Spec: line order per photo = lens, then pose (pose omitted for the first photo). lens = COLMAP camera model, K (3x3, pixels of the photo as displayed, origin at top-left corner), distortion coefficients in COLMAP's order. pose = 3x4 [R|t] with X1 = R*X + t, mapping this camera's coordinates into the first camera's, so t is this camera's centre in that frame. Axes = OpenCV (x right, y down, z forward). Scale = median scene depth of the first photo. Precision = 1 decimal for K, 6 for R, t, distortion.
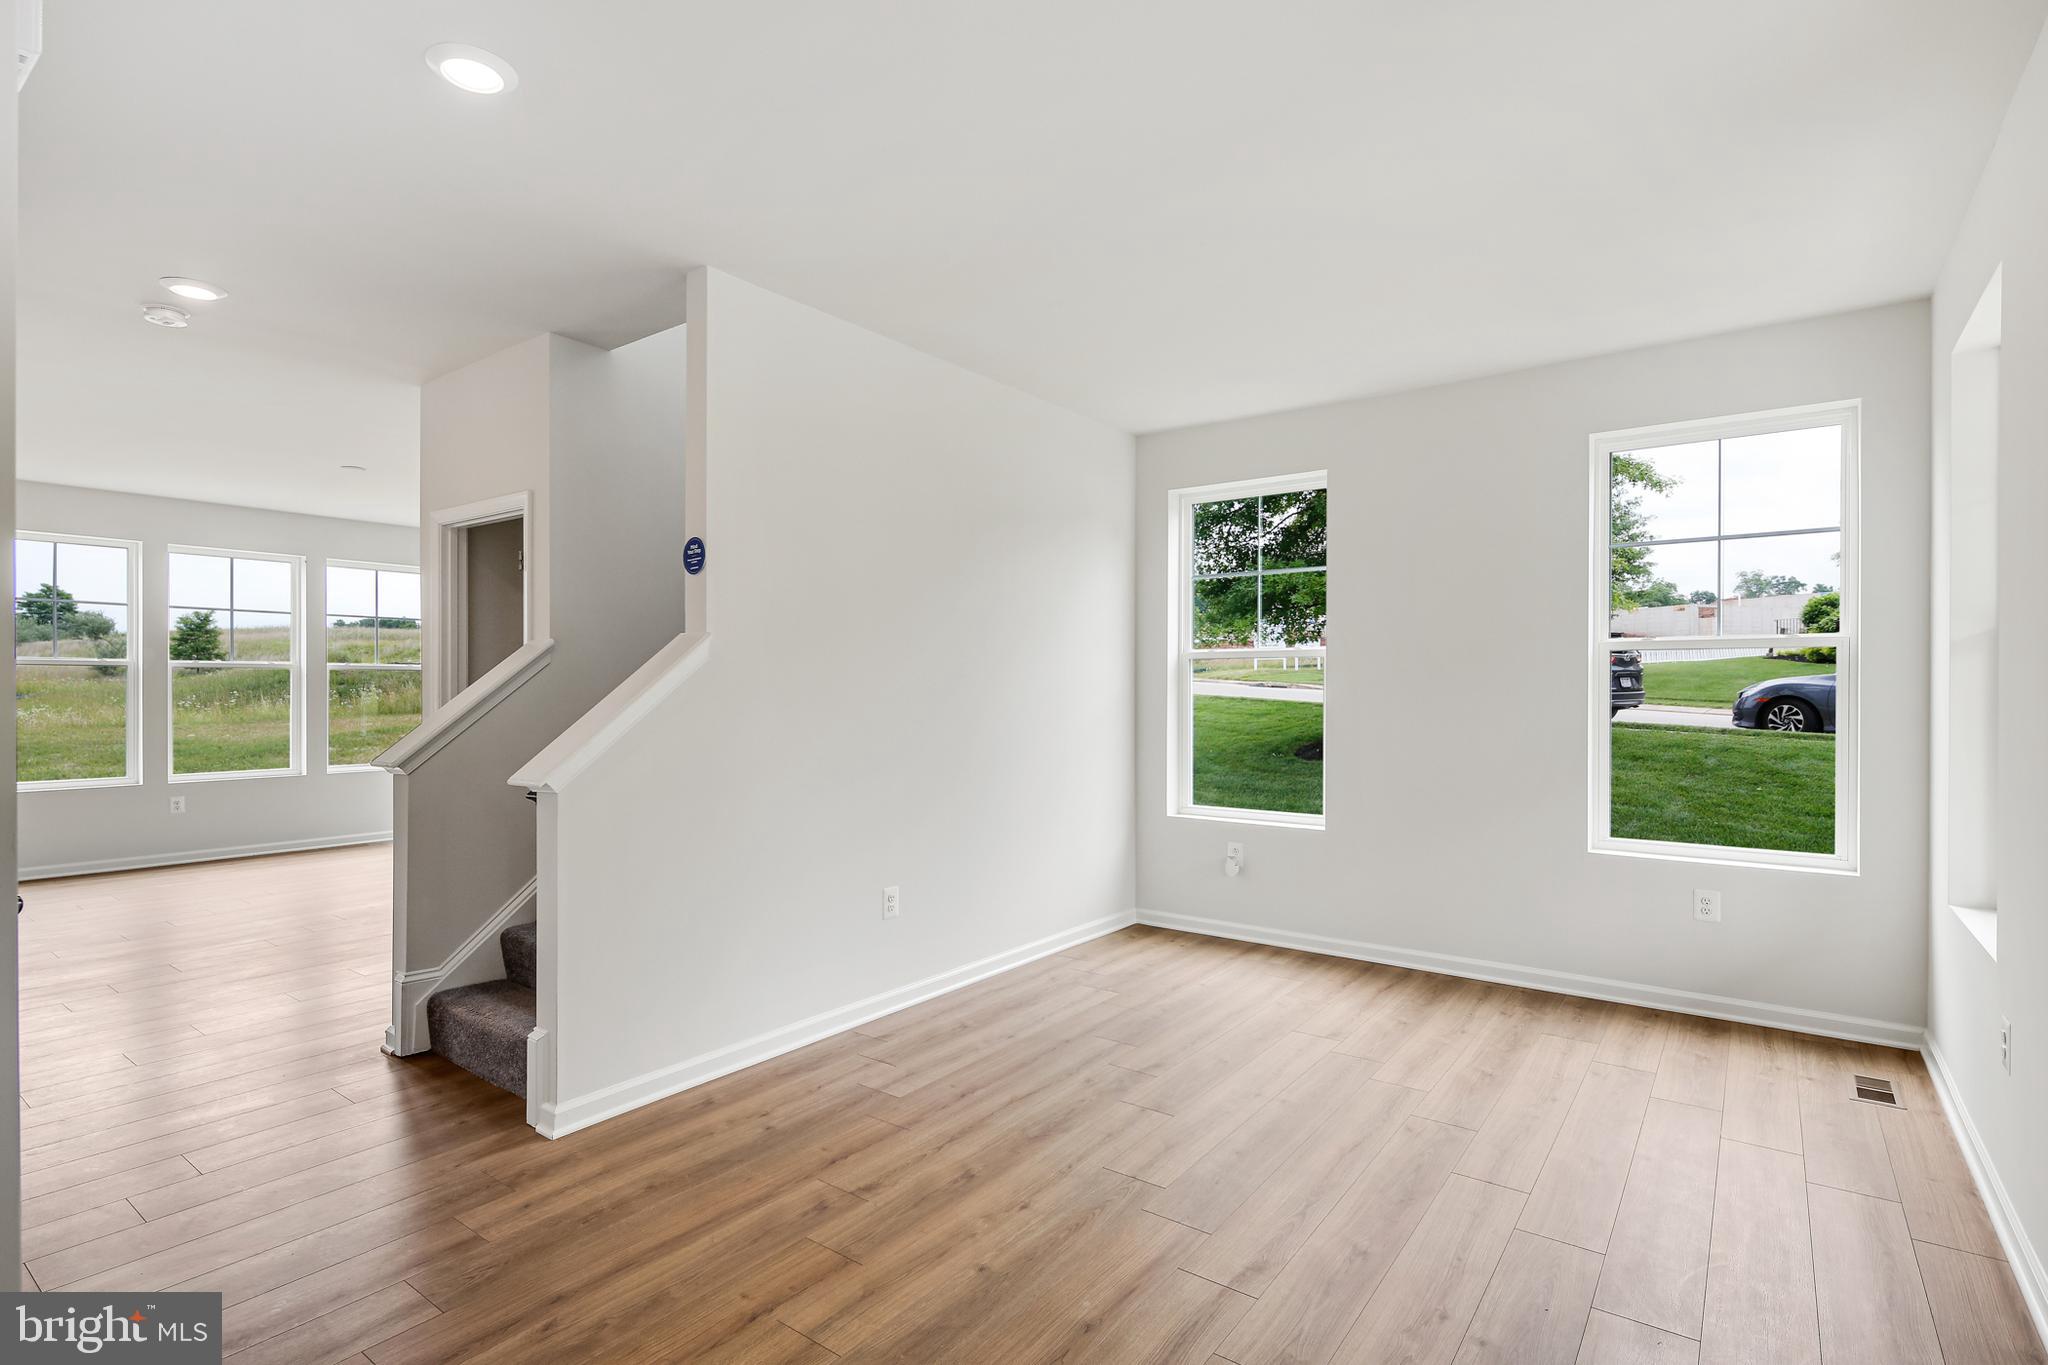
lens RADIAL K [[996.8, 0, 1023.9], [0, 996.8, 685.0], [0, 0, 1]] dist [0.003417, 0.000478]
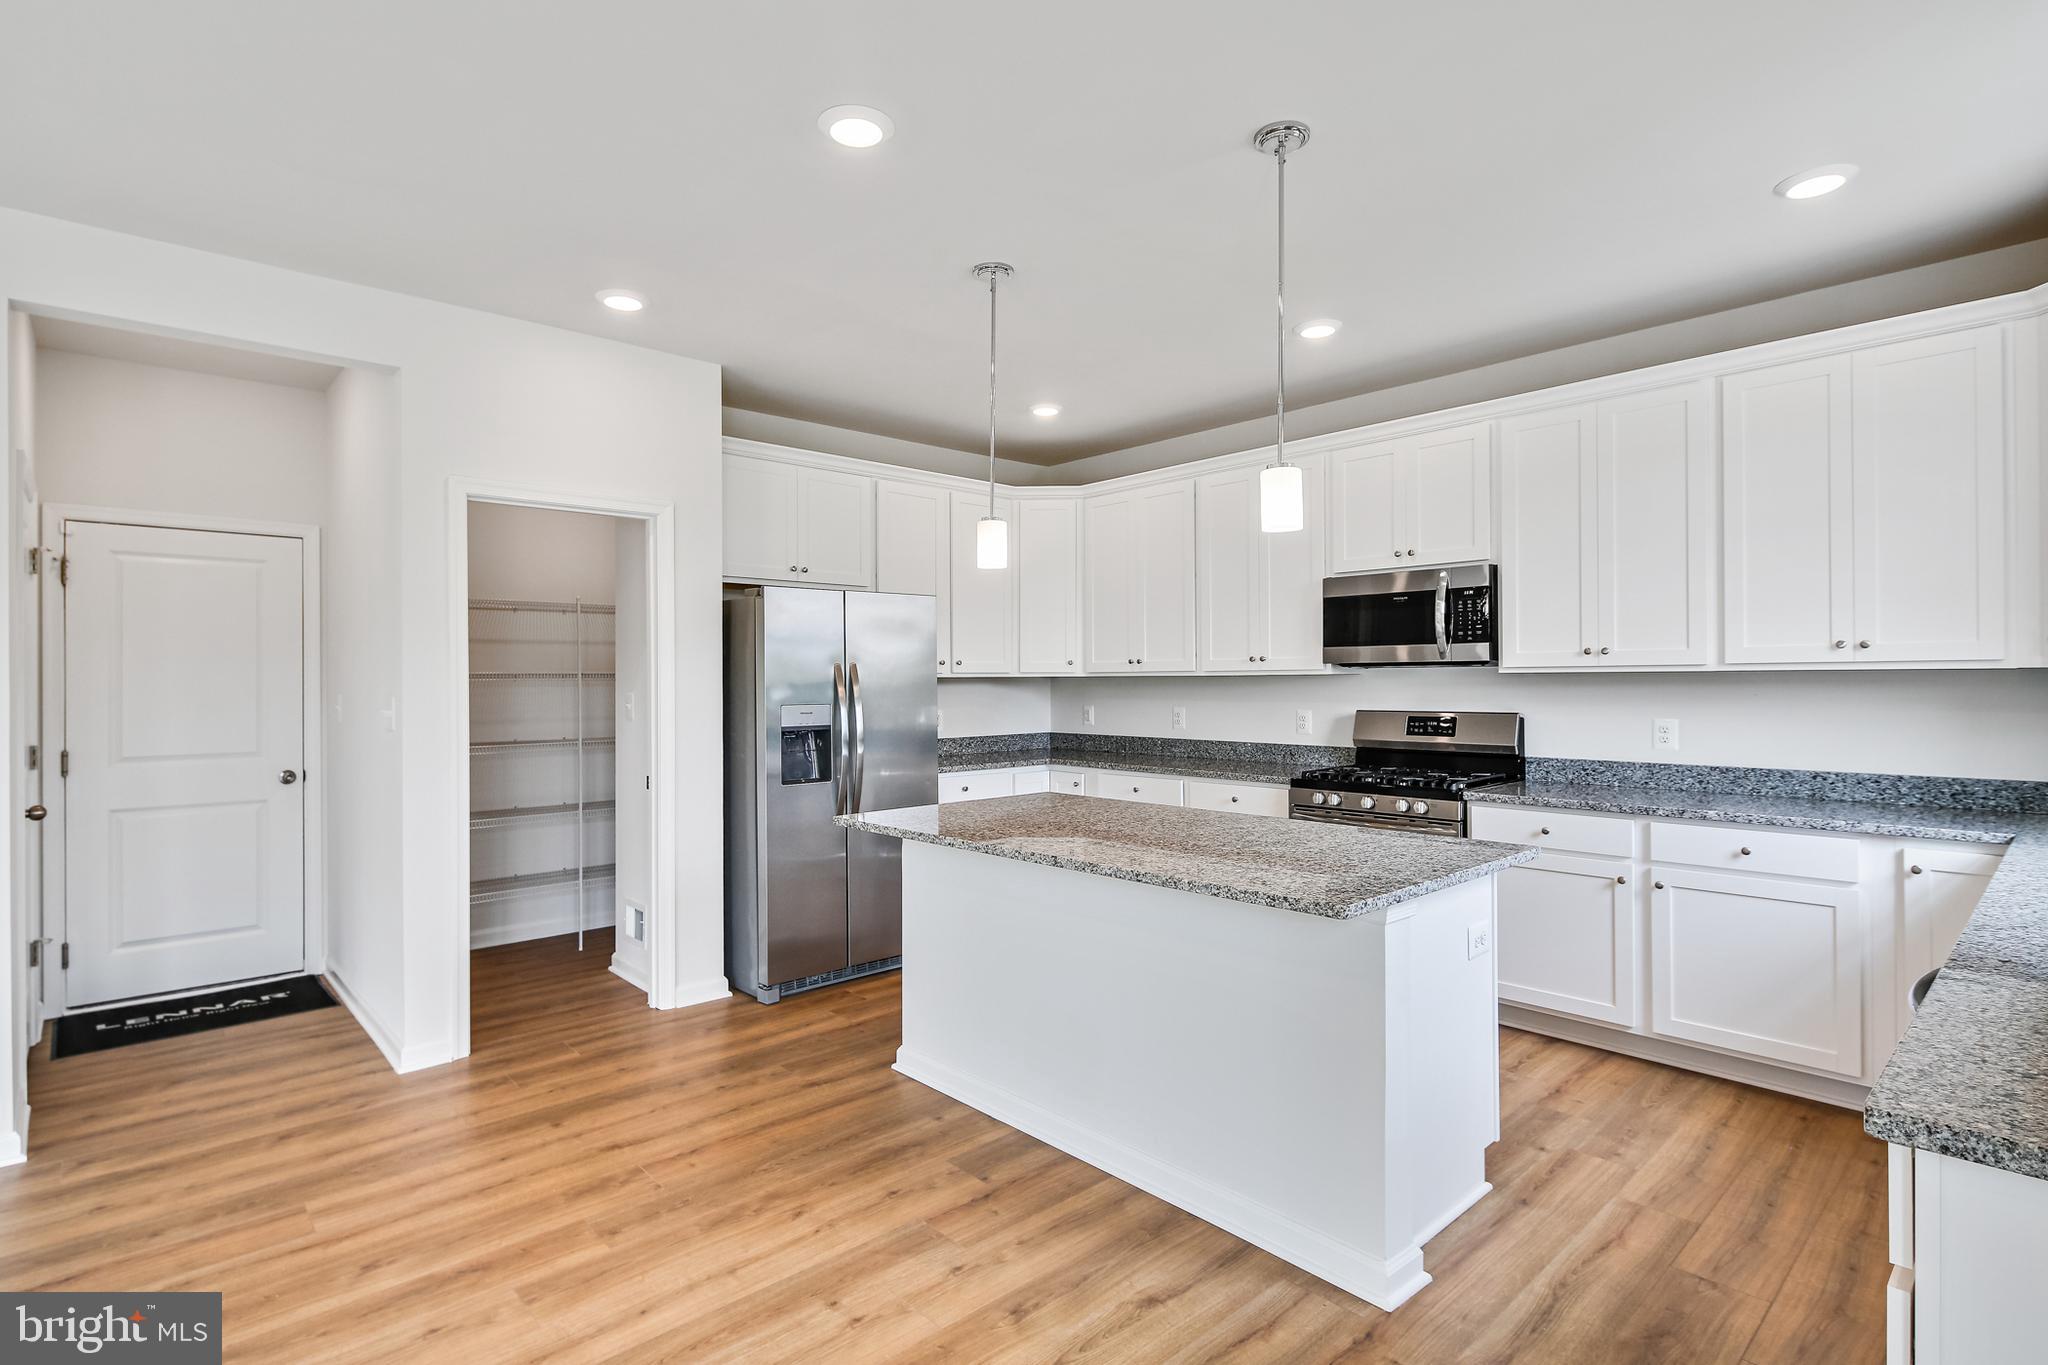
lens RADIAL K [[996.8, 0, 1023.8], [0, 996.8, 681.8], [0, 0, 1]] dist [0.003417, 0.000478]
pose [[-0.994542, -0.003128, 0.104288, -0.139685], [-0.003147, 0.999995, -0.000025, 0.023415], [-0.104287, -0.000353, -0.994547, 1.797411]]
